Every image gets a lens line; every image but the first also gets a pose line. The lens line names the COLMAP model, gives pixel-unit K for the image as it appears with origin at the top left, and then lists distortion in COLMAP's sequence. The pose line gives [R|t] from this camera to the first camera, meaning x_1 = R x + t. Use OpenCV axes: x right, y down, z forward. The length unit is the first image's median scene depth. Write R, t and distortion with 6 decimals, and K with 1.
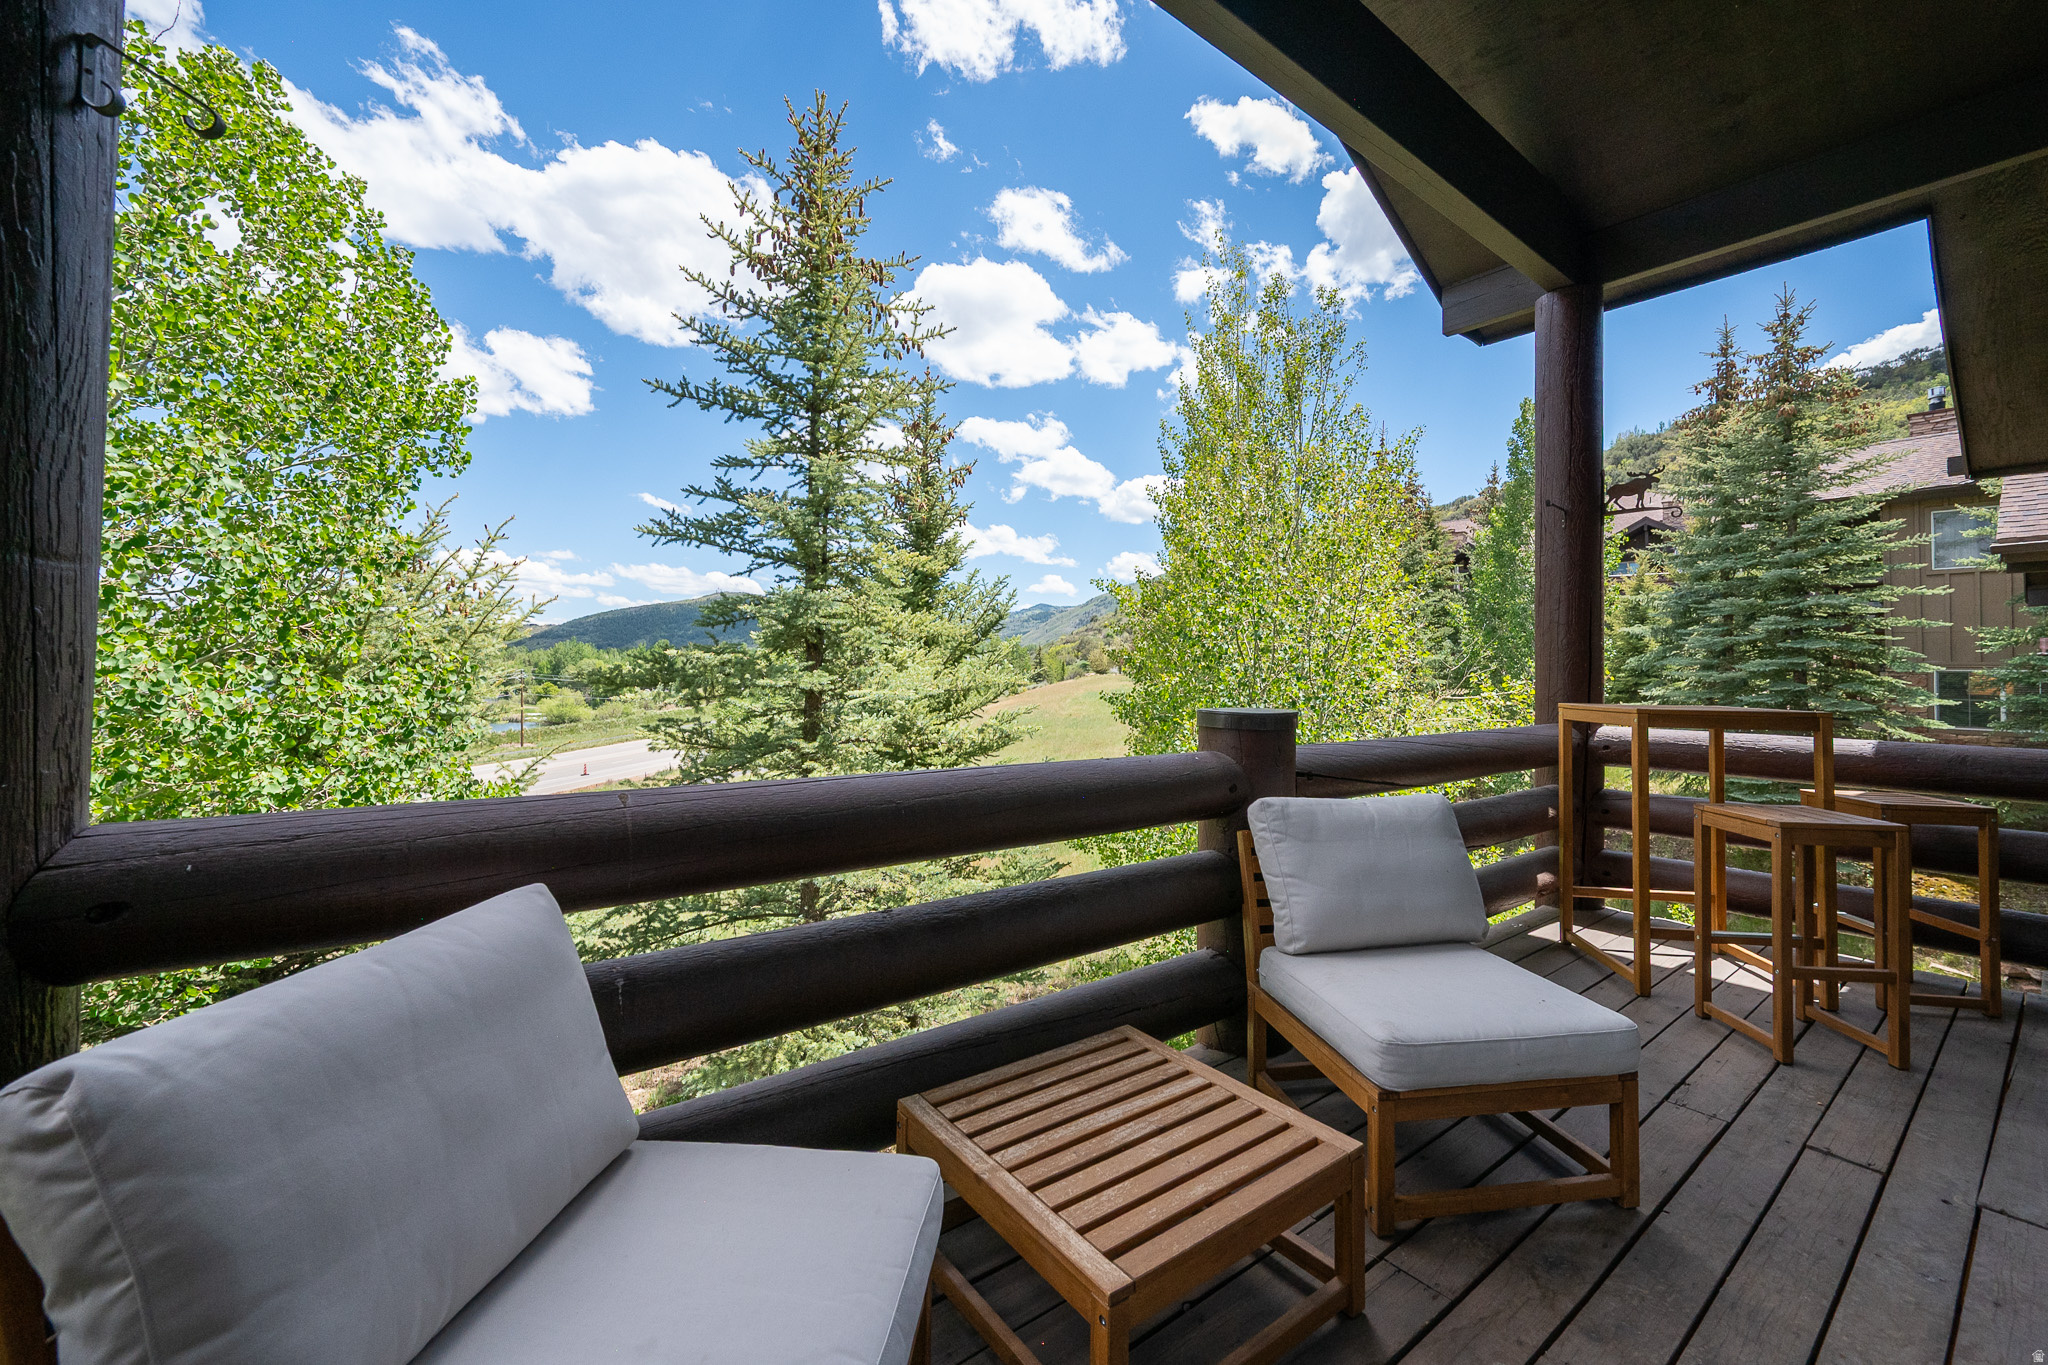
lens RADIAL K [[806.7, 0, 1026.2], [0, 806.7, 647.0], [0, 0, 1]] dist [-0.000337, -0.000510]
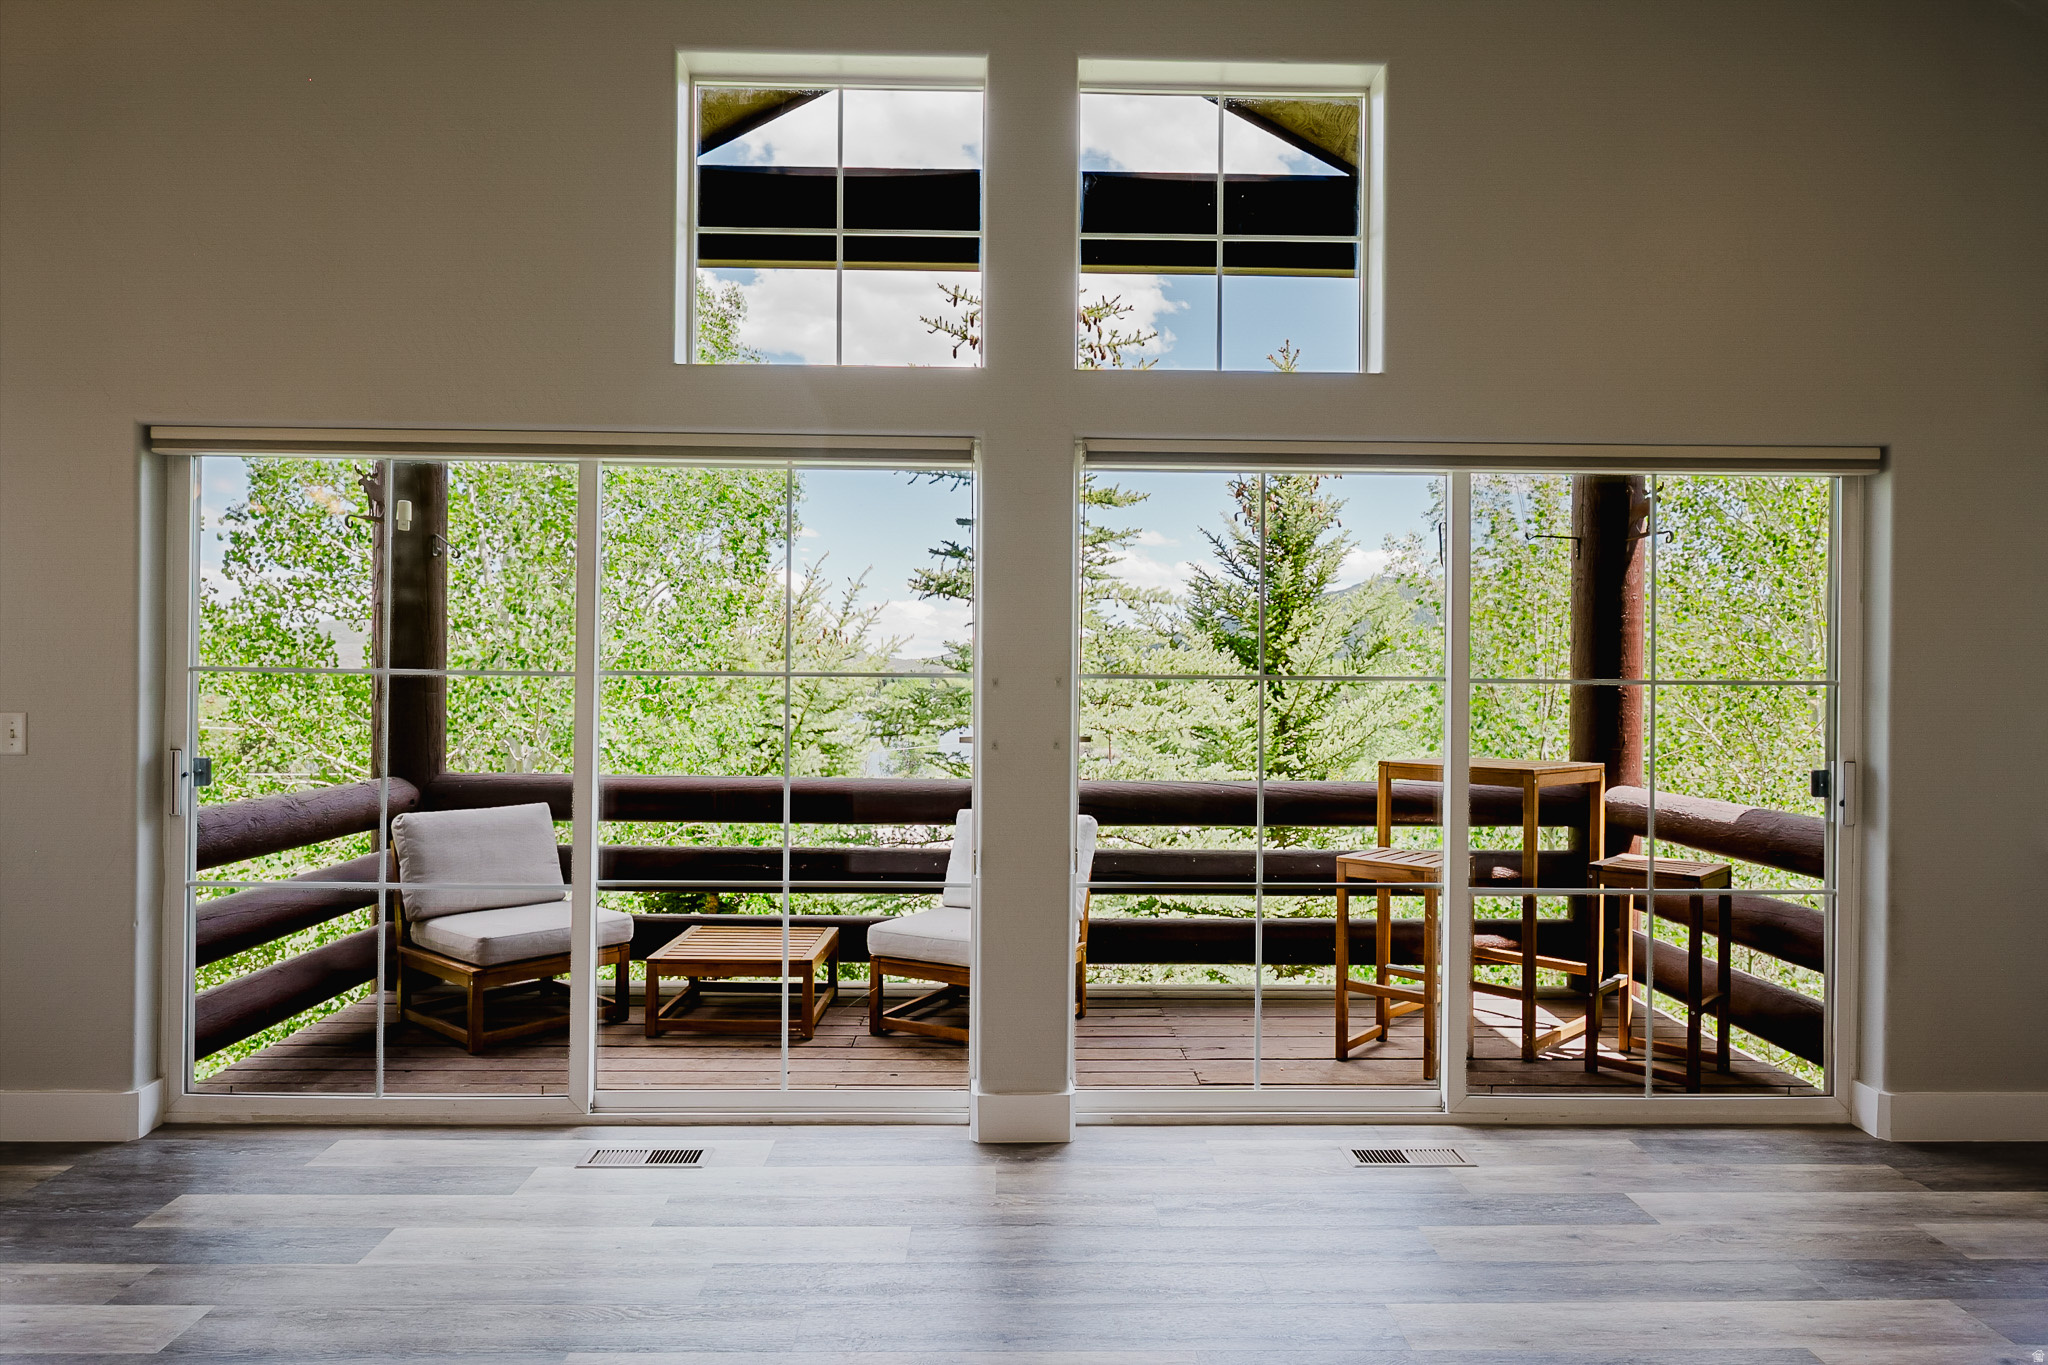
lens RADIAL K [[1228.1, 0, 1022.2], [0, 1228.1, 679.5], [0, 0, 1]] dist [-0.007672, 0.001806]
pose [[0.799113, -0.009879, -0.601100, 0.706902], [0.021085, 0.999710, 0.011601, -0.030583], [0.600811, -0.021944, 0.799090, -0.305612]]
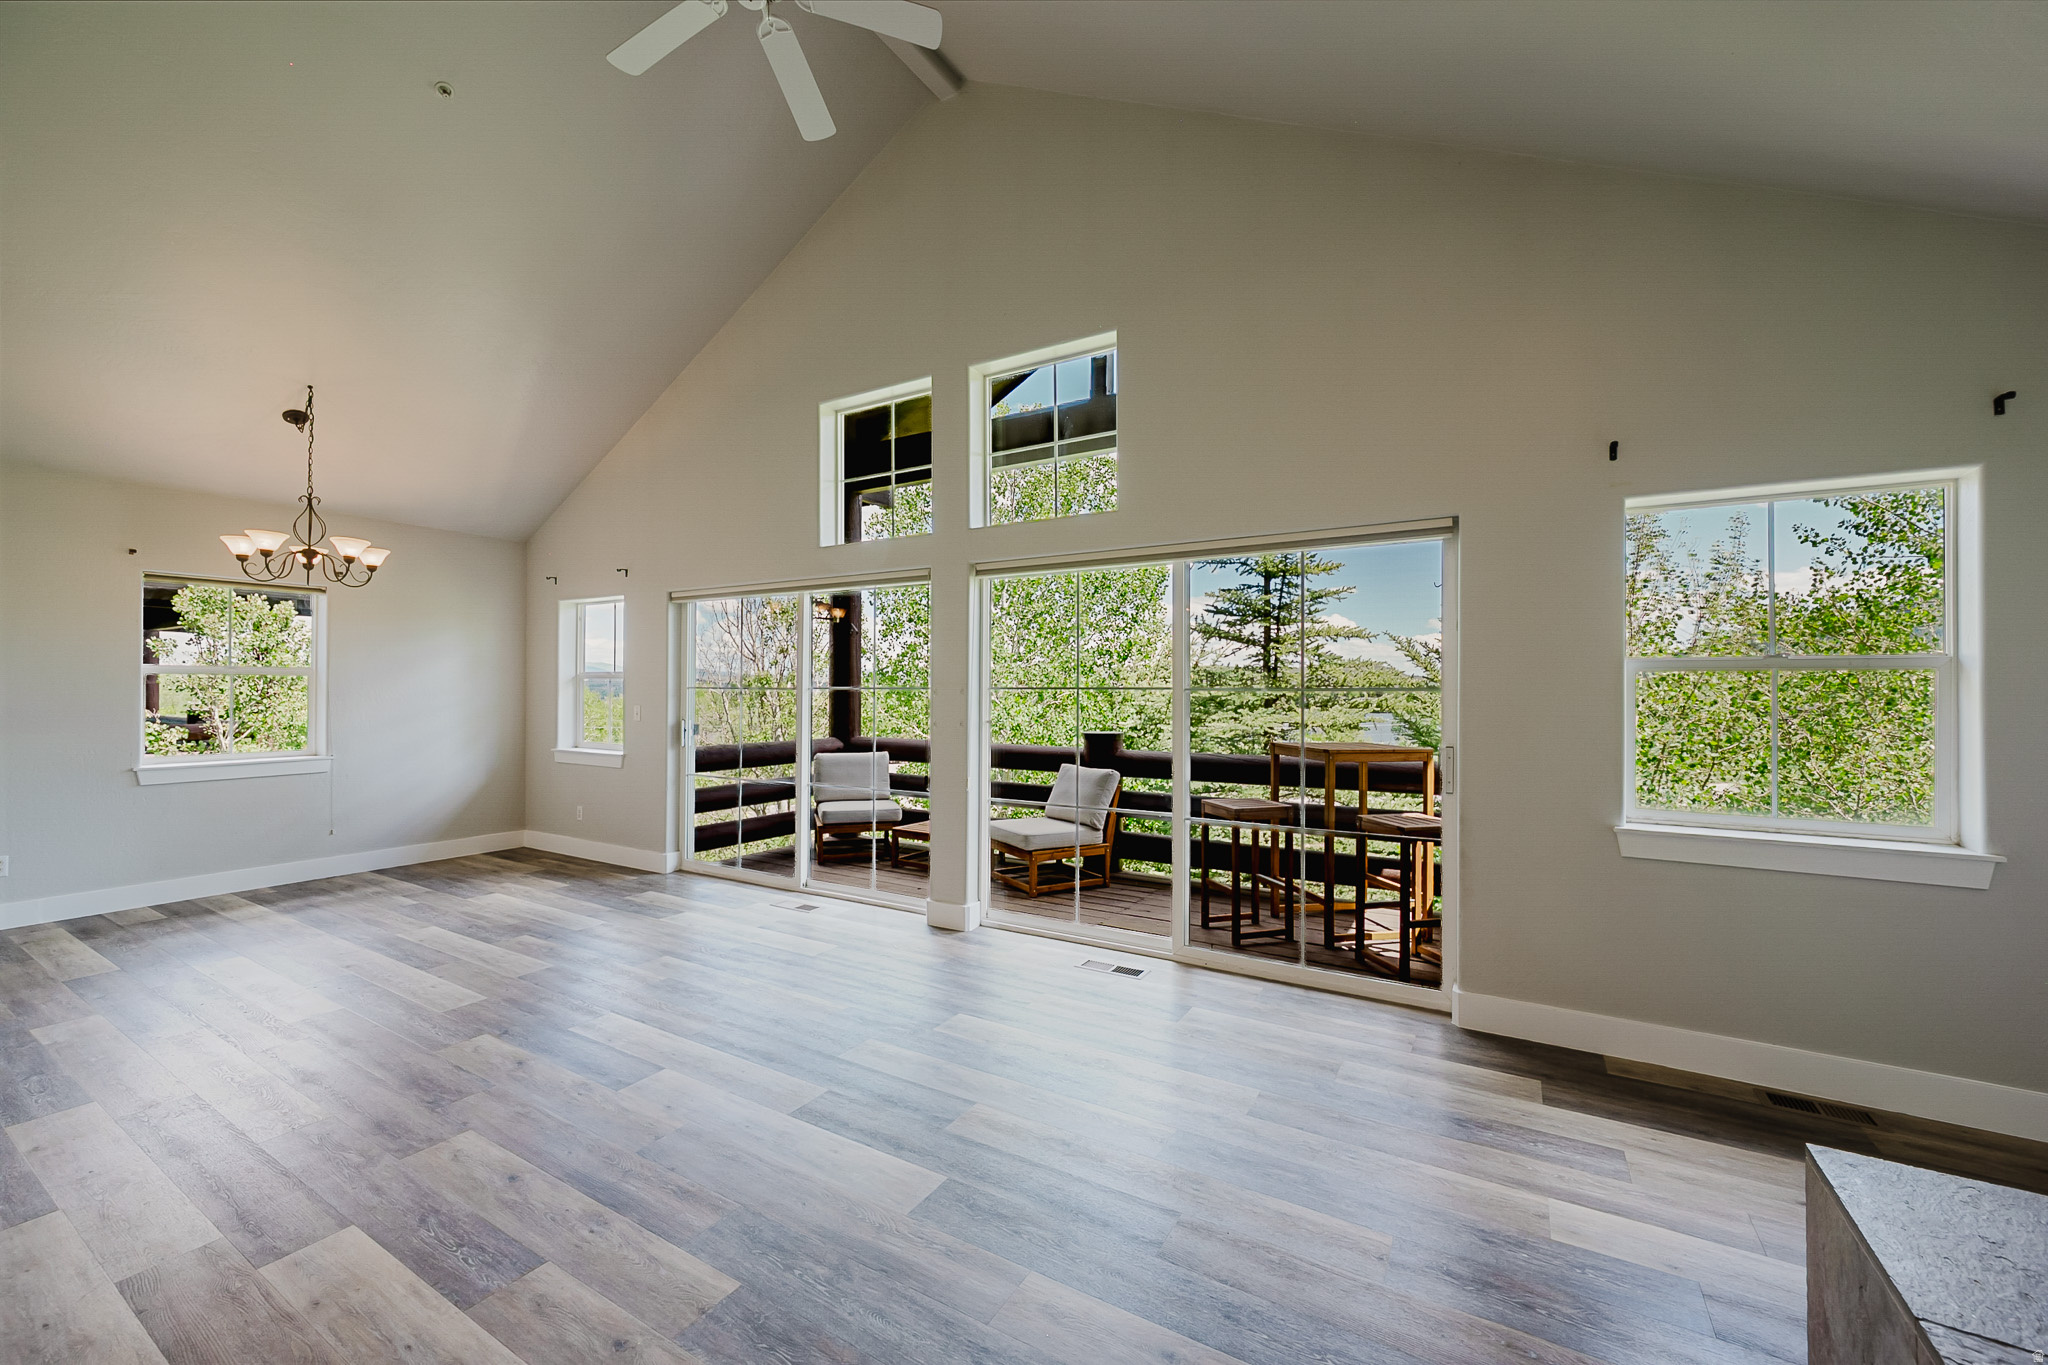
lens RADIAL K [[806.7, 0, 1029.0], [0, 806.7, 684.2], [0, 0, 1]] dist [-0.000337, -0.000510]
pose [[0.354279, -0.021584, -0.934891, 1.098282], [0.027481, 0.999542, -0.012663, -0.017390], [0.934736, -0.021205, 0.354710, -0.022624]]
